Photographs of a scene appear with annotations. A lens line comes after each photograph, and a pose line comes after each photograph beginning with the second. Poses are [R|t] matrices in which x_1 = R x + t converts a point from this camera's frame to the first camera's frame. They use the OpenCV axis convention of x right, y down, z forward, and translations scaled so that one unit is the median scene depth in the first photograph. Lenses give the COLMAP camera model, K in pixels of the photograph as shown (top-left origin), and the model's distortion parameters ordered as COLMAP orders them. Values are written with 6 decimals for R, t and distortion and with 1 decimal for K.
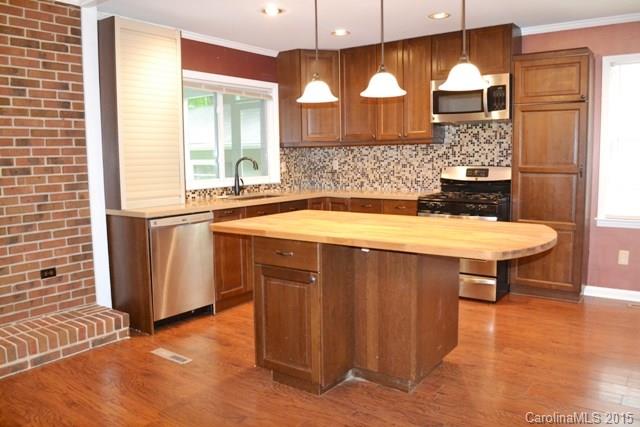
lens RADIAL K [[512.5, 0, 316.7], [0, 512.5, 213.7], [0, 0, 1]] dist [-0.075658, 0.001221]
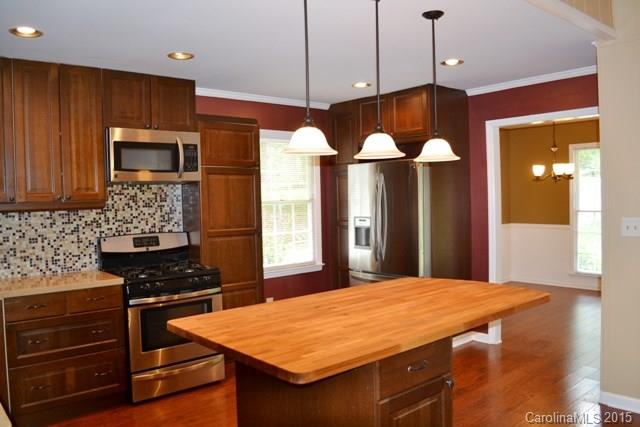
lens RADIAL K [[512.5, 0, 313.9], [0, 512.5, 207.3], [0, 0, 1]] dist [-0.075658, 0.001221]
pose [[0.264520, -0.008587, 0.964342, -0.442420], [0.132847, 0.990752, -0.027618, -0.079892], [-0.955186, 0.135415, 0.263214, 0.522604]]
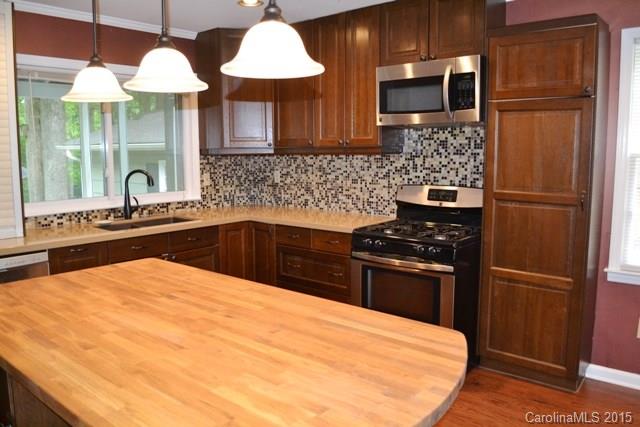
lens RADIAL K [[512.5, 0, 317.6], [0, 512.5, 214.6], [0, 0, 1]] dist [-0.075658, 0.001221]
pose [[0.997101, 0.018718, -0.073748, 0.201009], [-0.017541, 0.999709, 0.016580, -0.064608], [0.074037, -0.015239, 0.997139, 0.275855]]
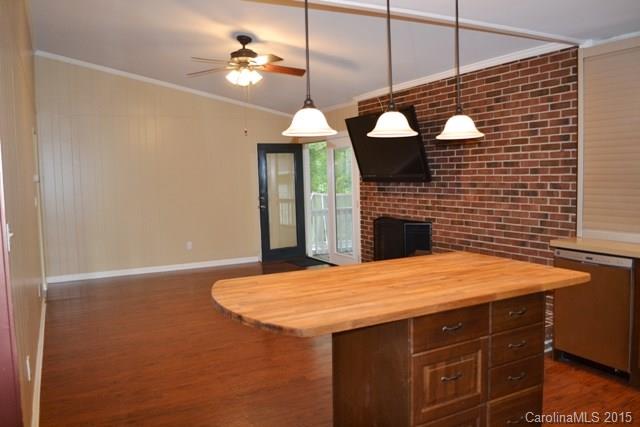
lens RADIAL K [[512.5, 0, 319.6], [0, 512.5, 211.2], [0, 0, 1]] dist [-0.075658, 0.001221]
pose [[-0.440836, 0.092717, -0.892786, 0.595505], [-0.066442, 0.988551, 0.135470, -0.128826], [0.895125, 0.119039, -0.429629, 0.767212]]
